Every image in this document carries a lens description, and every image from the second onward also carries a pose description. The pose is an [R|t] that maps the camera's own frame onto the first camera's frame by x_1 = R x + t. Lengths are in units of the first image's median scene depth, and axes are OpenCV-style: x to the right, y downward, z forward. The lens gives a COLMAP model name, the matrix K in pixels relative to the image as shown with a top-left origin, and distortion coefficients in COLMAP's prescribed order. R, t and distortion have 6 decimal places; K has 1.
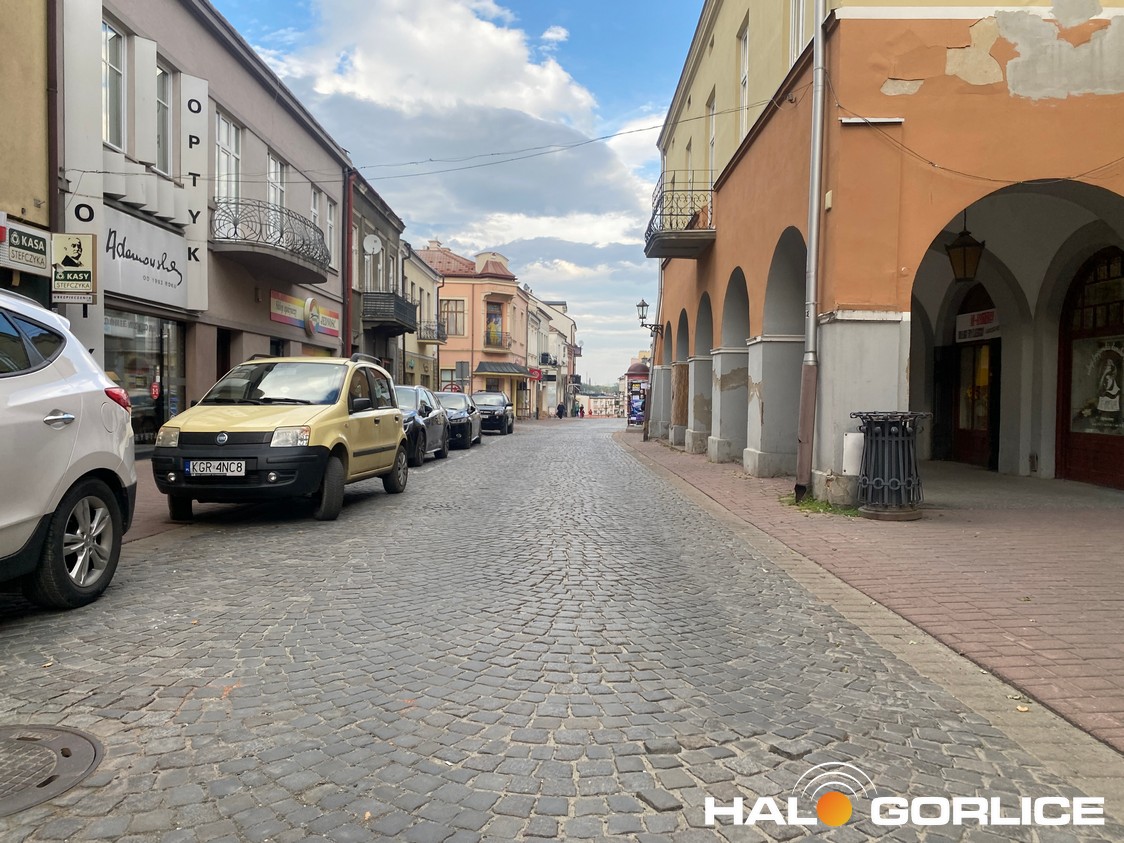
lens RADIAL K [[854.3, 0, 535.2], [0, 854.3, 425.8], [0, 0, 1]] dist [0.079782, -0.118480]
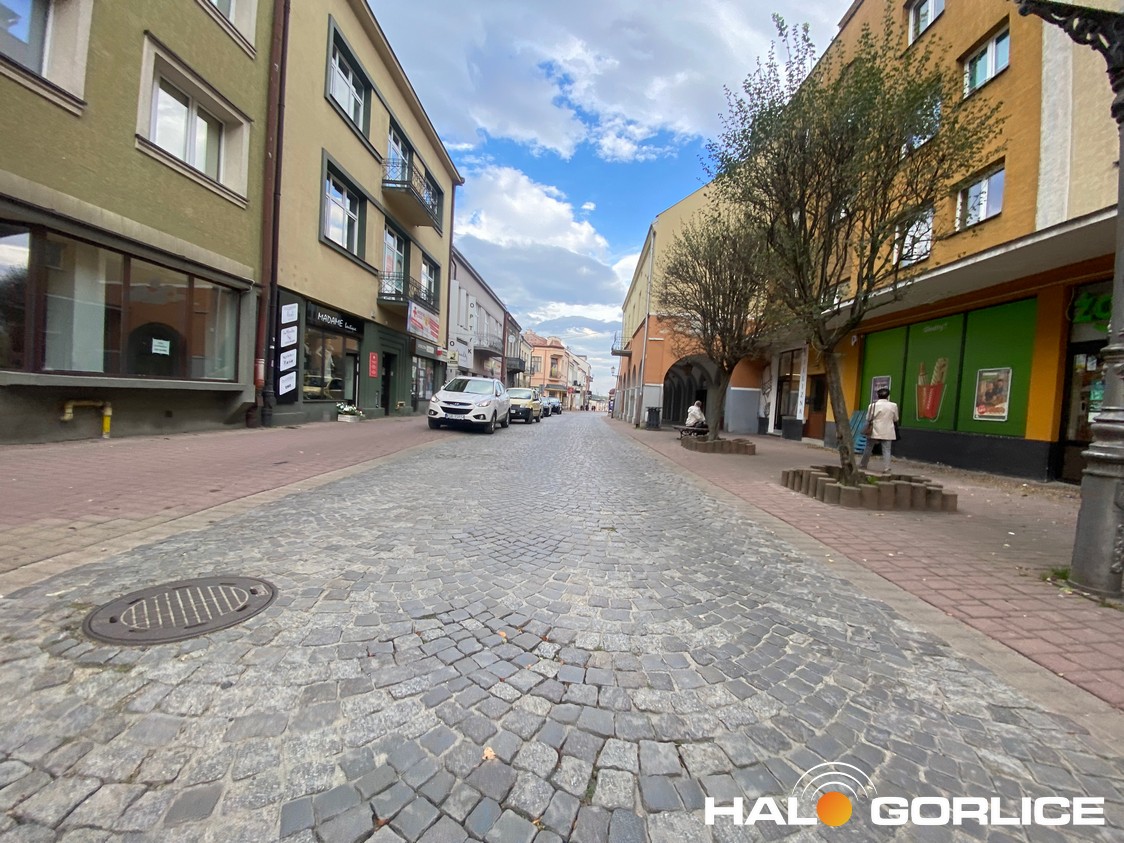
lens RADIAL K [[462.4, 0, 562.0], [0, 462.4, 421.5], [0, 0, 1]] dist [0.001084, -0.000355]
pose [[0.998815, 0.047279, -0.011544, -0.004743], [-0.047140, 0.998815, 0.012063, 0.007411], [0.012100, -0.011505, 0.999861, -0.197885]]
